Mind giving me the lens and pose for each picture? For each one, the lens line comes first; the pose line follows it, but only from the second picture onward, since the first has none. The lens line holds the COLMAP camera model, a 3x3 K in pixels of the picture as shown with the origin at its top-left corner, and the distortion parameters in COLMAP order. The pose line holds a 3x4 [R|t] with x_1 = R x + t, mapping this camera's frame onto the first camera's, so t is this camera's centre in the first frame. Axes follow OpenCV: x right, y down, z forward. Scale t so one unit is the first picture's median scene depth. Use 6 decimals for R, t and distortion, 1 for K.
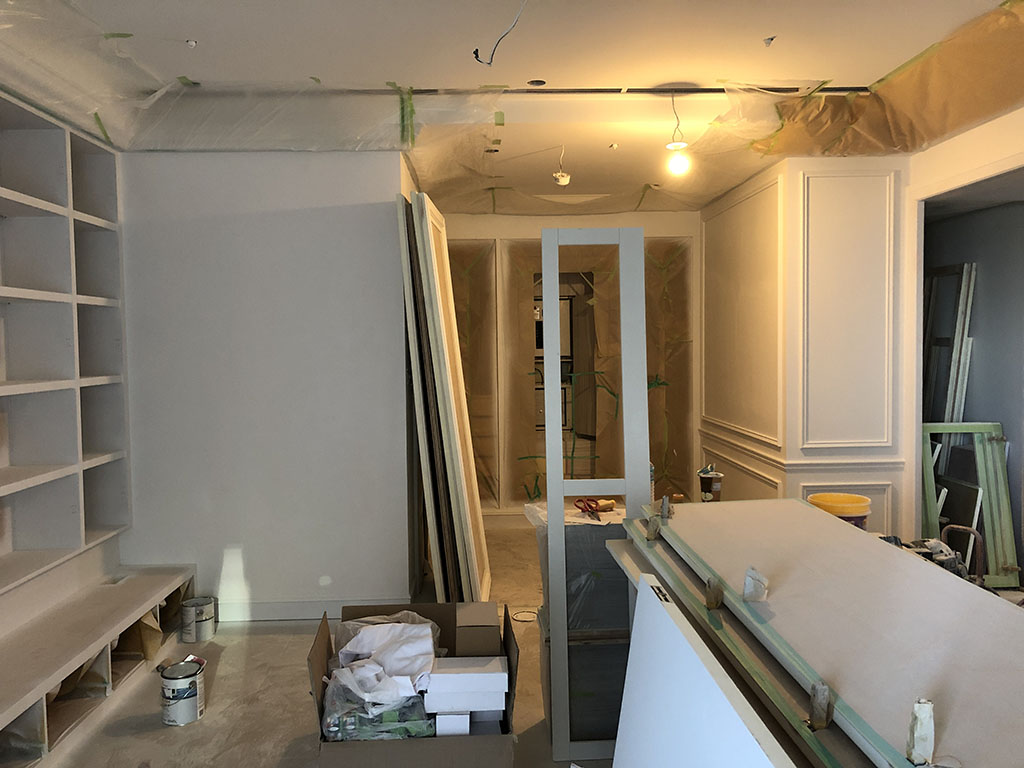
lens RADIAL K [[839.6, 0, 512.0], [0, 839.6, 384.0], [0, 0, 1]] dist [0.007859, 0.009576]
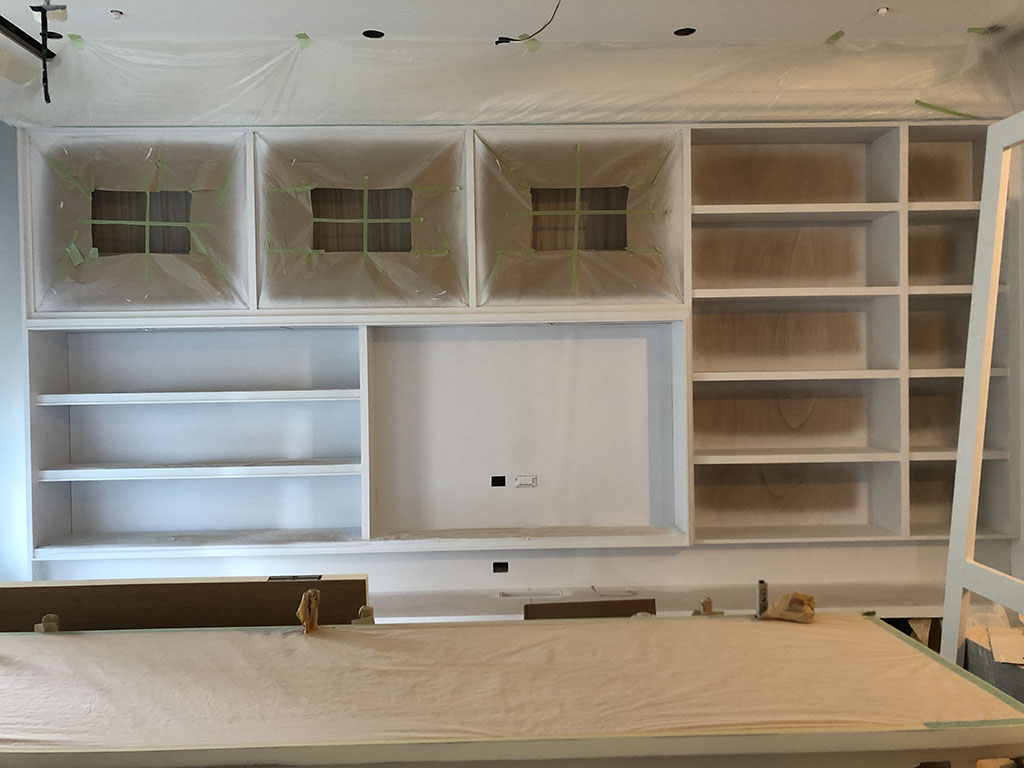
lens RADIAL K [[839.6, 0, 512.0], [0, 839.6, 384.0], [0, 0, 1]] dist [0.007859, 0.009576]
pose [[-0.015246, 0.042832, -0.998966, 0.510984], [-0.032611, 0.998529, 0.043311, -0.017521], [0.999352, 0.033238, -0.013827, 0.547449]]
